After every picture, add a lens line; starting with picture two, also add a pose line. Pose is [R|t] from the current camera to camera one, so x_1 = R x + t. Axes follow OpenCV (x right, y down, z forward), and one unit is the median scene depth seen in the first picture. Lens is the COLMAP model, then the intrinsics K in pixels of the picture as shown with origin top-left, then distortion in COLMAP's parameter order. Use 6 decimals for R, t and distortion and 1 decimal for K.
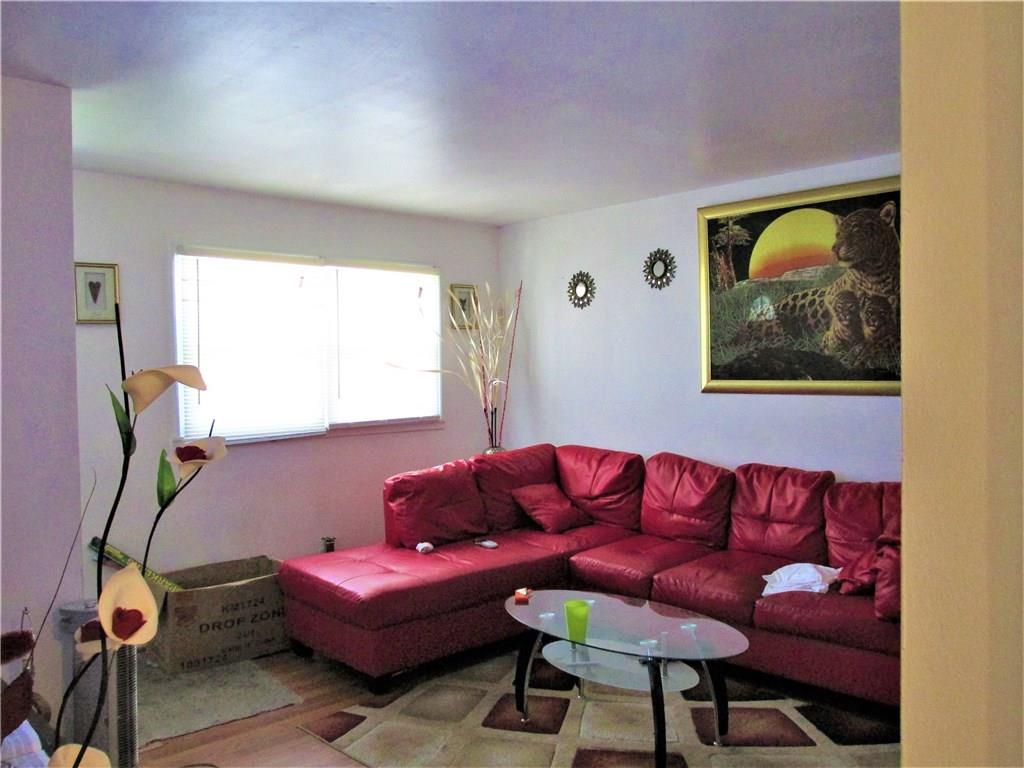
lens RADIAL K [[840.7, 0, 512.0], [0, 840.7, 384.0], [0, 0, 1]] dist [-0.074806, 0.001644]
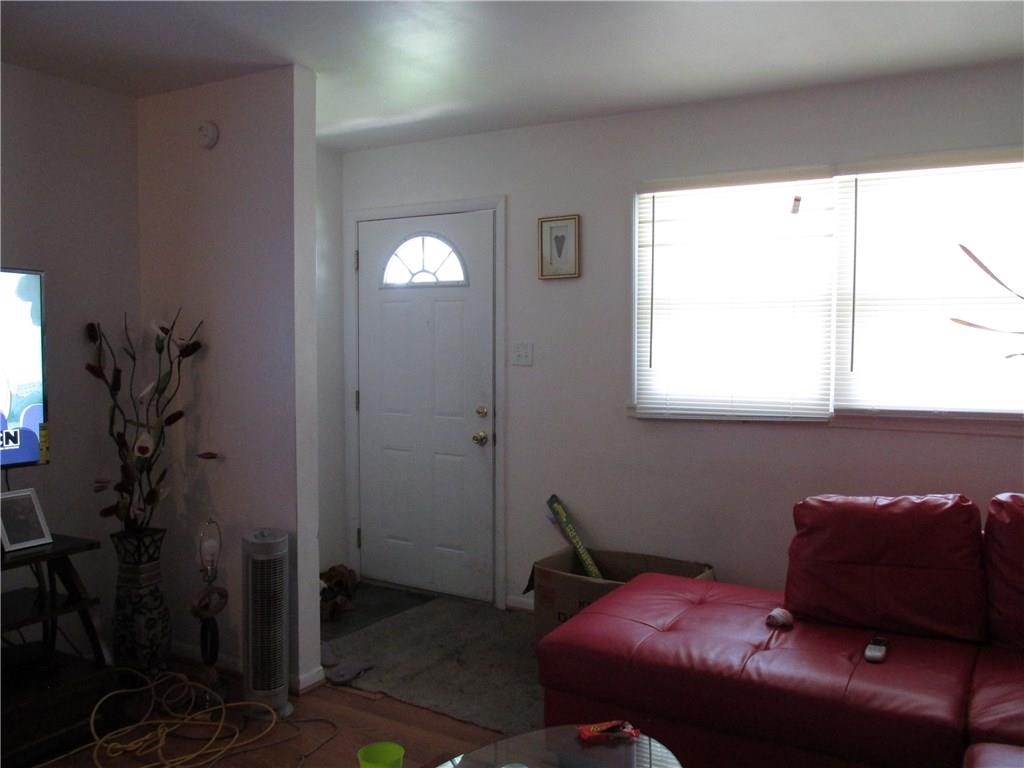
lens RADIAL K [[840.7, 0, 512.0], [0, 840.7, 384.0], [0, 0, 1]] dist [-0.074806, 0.001644]
pose [[0.279001, 0.077971, -0.957120, 0.435288], [-0.016328, 0.996939, 0.076455, -0.023807], [0.960152, -0.005703, 0.279421, 0.660305]]
